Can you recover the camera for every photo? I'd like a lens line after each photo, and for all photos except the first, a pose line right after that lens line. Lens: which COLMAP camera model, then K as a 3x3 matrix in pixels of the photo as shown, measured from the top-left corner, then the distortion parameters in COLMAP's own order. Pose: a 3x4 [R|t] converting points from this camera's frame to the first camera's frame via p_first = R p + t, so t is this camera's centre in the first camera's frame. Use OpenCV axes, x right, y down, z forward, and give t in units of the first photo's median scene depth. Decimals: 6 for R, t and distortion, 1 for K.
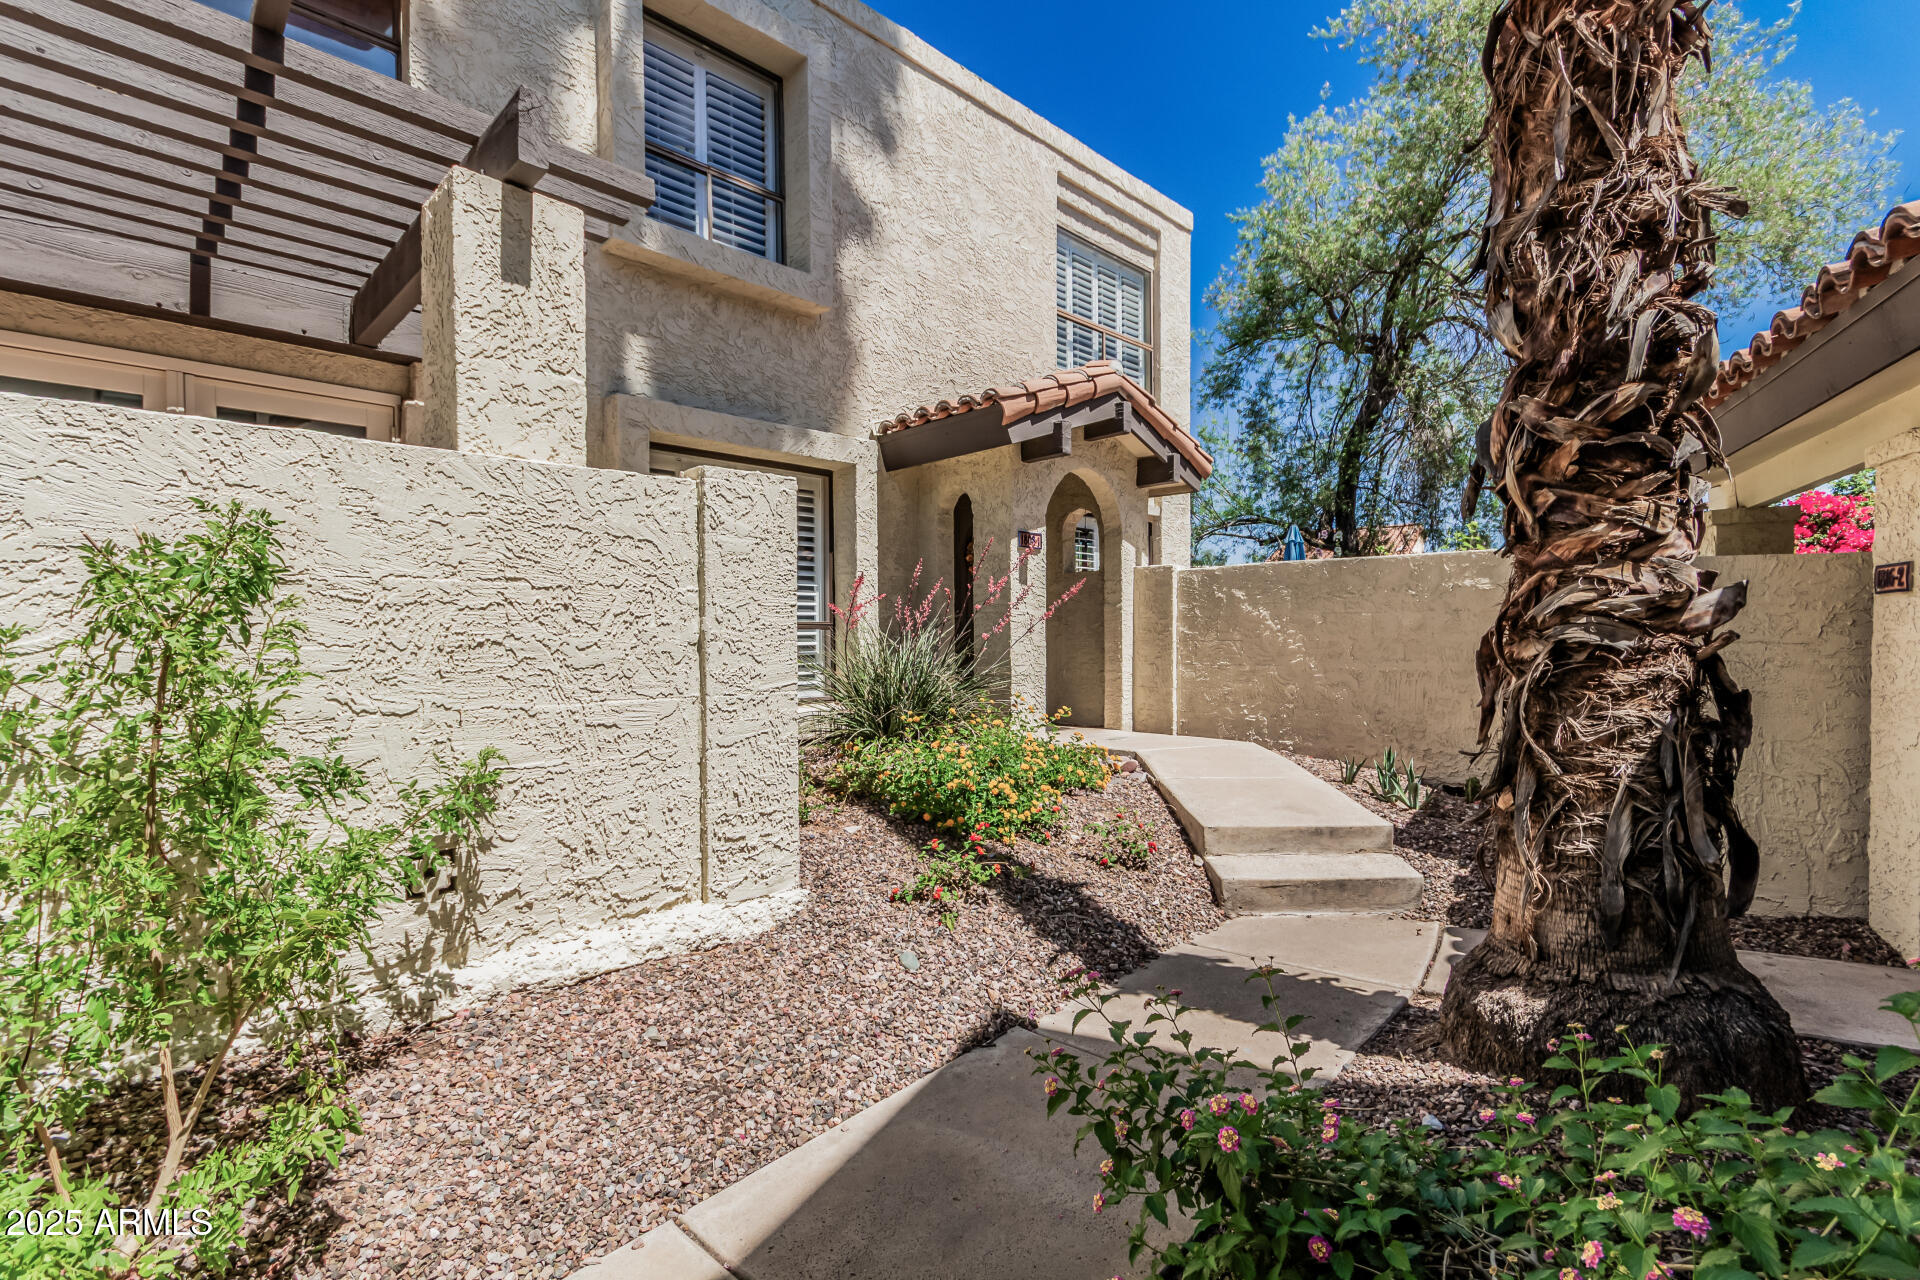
lens RADIAL K [[888.9, 0, 969.6], [0, 888.9, 648.7], [0, 0, 1]] dist [0.004884, 0.000174]
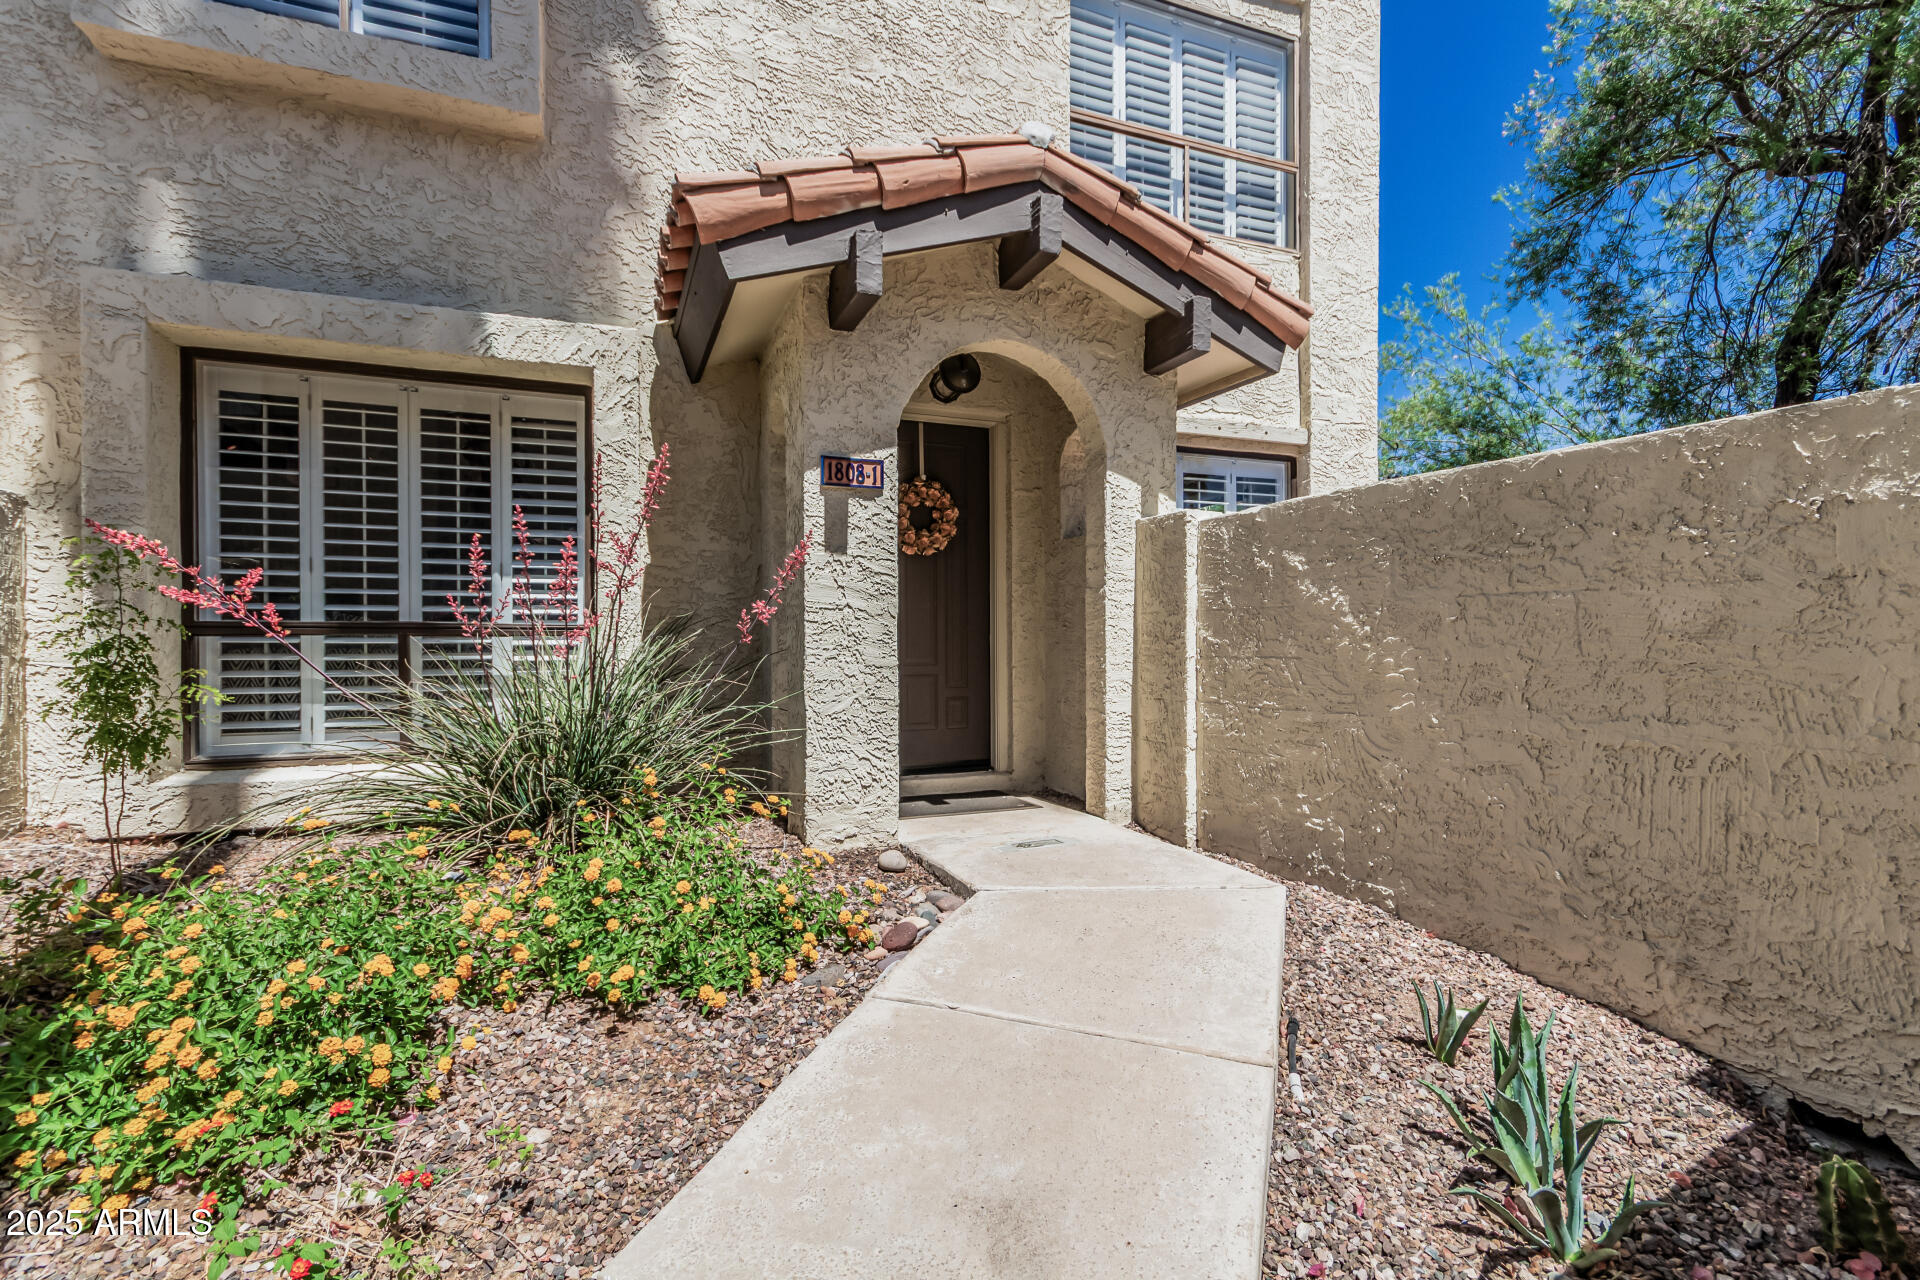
lens RADIAL K [[888.9, 0, 969.6], [0, 888.9, 648.7], [0, 0, 1]] dist [0.004884, 0.000174]
pose [[0.922660, 0.006057, -0.385566, 0.304655], [-0.005720, 0.999982, 0.002022, -0.013431], [0.385571, 0.000340, 0.922678, 0.460738]]
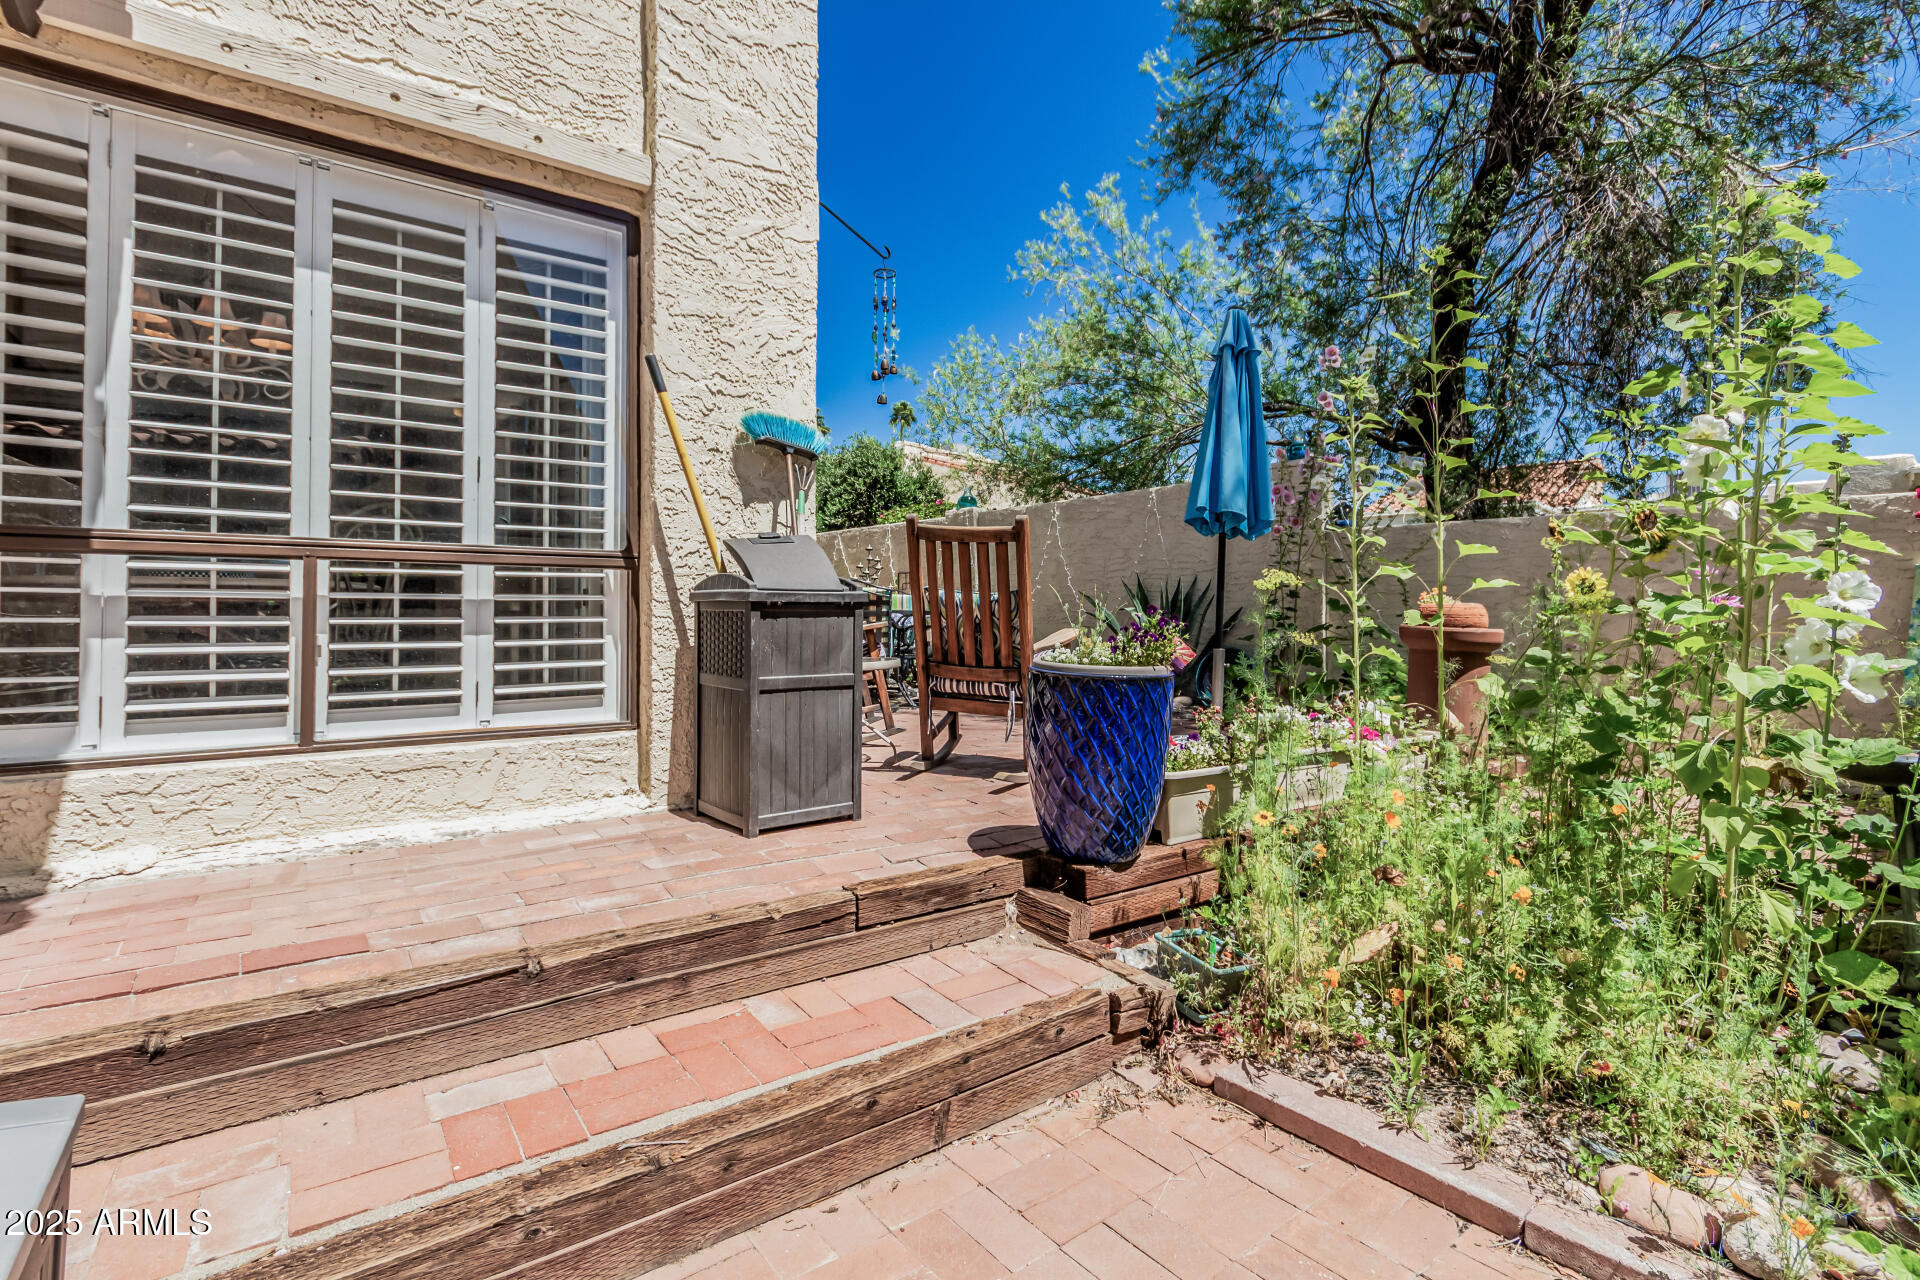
lens RADIAL K [[902.5, 0, 954.8], [0, 902.5, 610.0], [0, 0, 1]] dist [-0.001329, -0.000028]
pose [[0.988706, 0.004218, -0.149809, 0.468272], [-0.007623, 0.999725, -0.022156, 0.000705], [0.149675, 0.023048, 0.988467, 0.929158]]
